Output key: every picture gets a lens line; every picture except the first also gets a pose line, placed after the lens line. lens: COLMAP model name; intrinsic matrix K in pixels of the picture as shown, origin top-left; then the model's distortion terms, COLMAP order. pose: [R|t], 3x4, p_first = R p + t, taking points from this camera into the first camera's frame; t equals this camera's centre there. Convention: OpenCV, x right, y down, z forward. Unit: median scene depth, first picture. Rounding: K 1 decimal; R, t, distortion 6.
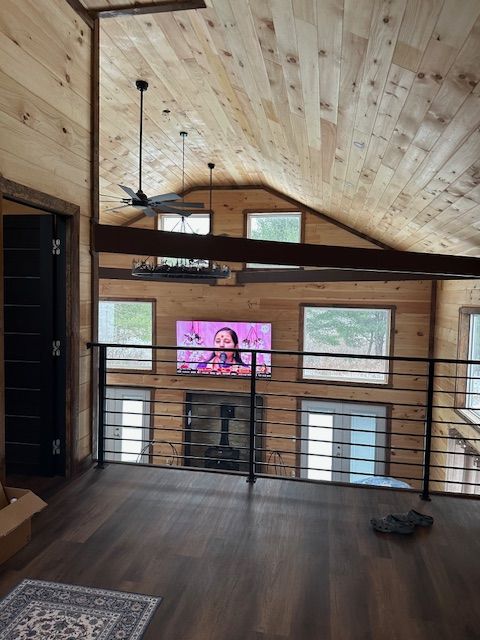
lens RADIAL K [[449.3, 0, 243.6], [0, 449.3, 326.3], [0, 0, 1]] dist [0.084290, -0.108443]
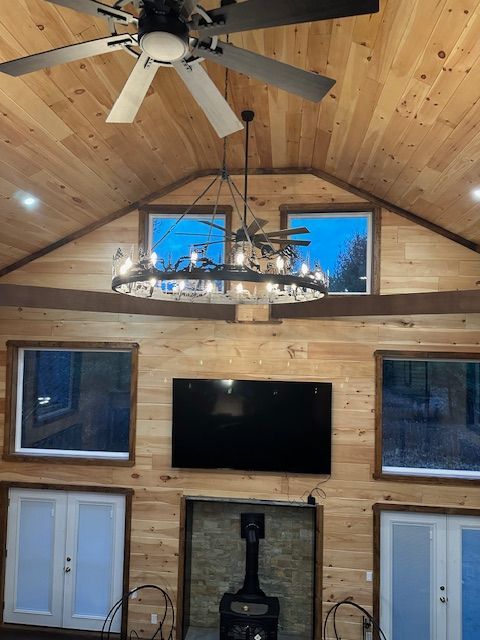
lens RADIAL K [[449.3, 0, 238.9], [0, 449.3, 324.0], [0, 0, 1]] dist [0.084290, -0.108443]
pose [[0.996924, 0.002435, 0.078341, -0.214704], [0.005658, 0.994674, -0.102914, -0.045597], [-0.078175, 0.103040, 0.991600, 0.740051]]
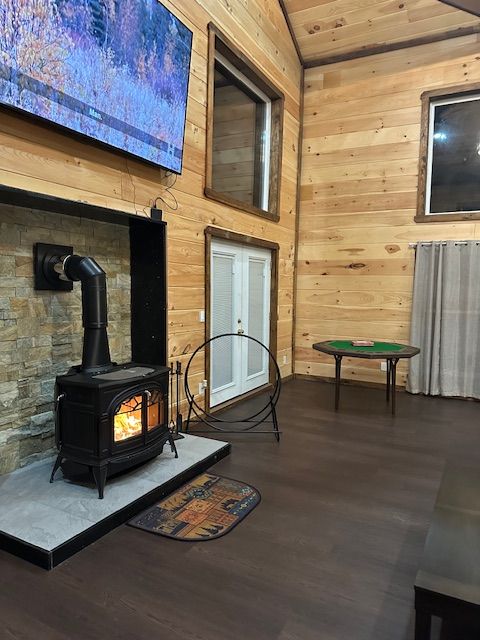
lens RADIAL K [[449.3, 0, 248.5], [0, 449.3, 320.4], [0, 0, 1]] dist [0.084290, -0.108443]
pose [[0.288395, -0.087583, 0.953497, -0.654150], [0.054412, 0.995698, 0.075002, 0.432296], [-0.955964, 0.030251, 0.291920, 1.592784]]
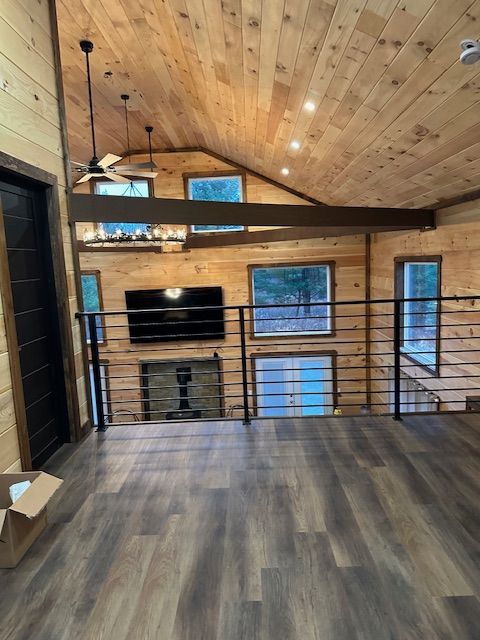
lens RADIAL K [[449.3, 0, 238.2], [0, 449.3, 328.5], [0, 0, 1]] dist [0.084290, -0.108443]
pose [[0.984277, -0.091782, 0.150914, -0.122411], [0.079718, 0.993260, 0.084145, 0.011995], [-0.157619, -0.070792, 0.984959, -0.052342]]
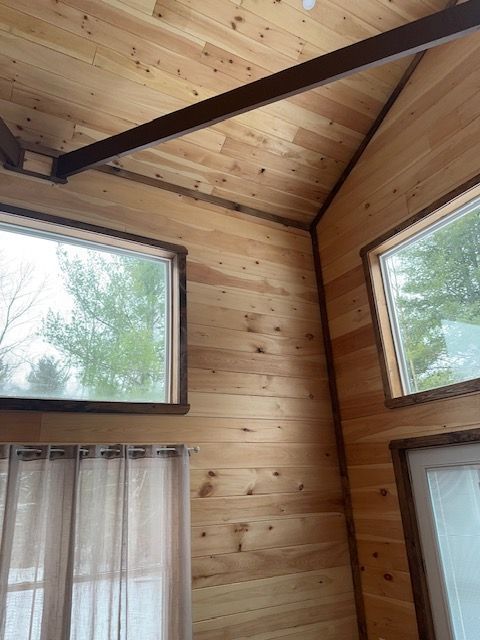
lens RADIAL K [[449.3, 0, 243.0], [0, 449.3, 325.5], [0, 0, 1]] dist [0.084290, -0.108443]
pose [[0.643639, -0.310340, -0.699585, -0.306479], [0.011909, 0.918047, -0.396294, 0.395650], [0.765237, 0.246738, 0.594586, 1.361583]]
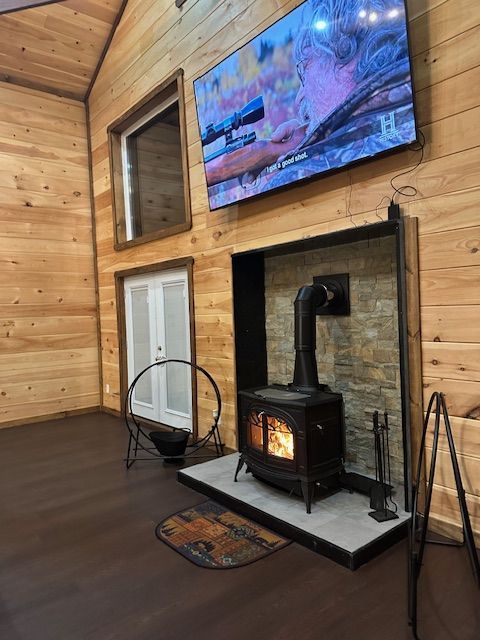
lens RADIAL K [[452.2, 0, 240.1], [0, 452.2, 312.7], [0, 0, 1]] dist [0.051536, -0.046673]
pose [[0.759465, -0.054245, -0.648283, 0.304842], [0.015702, 0.997756, -0.065092, 0.466497], [0.650359, 0.039256, 0.758612, 1.386441]]
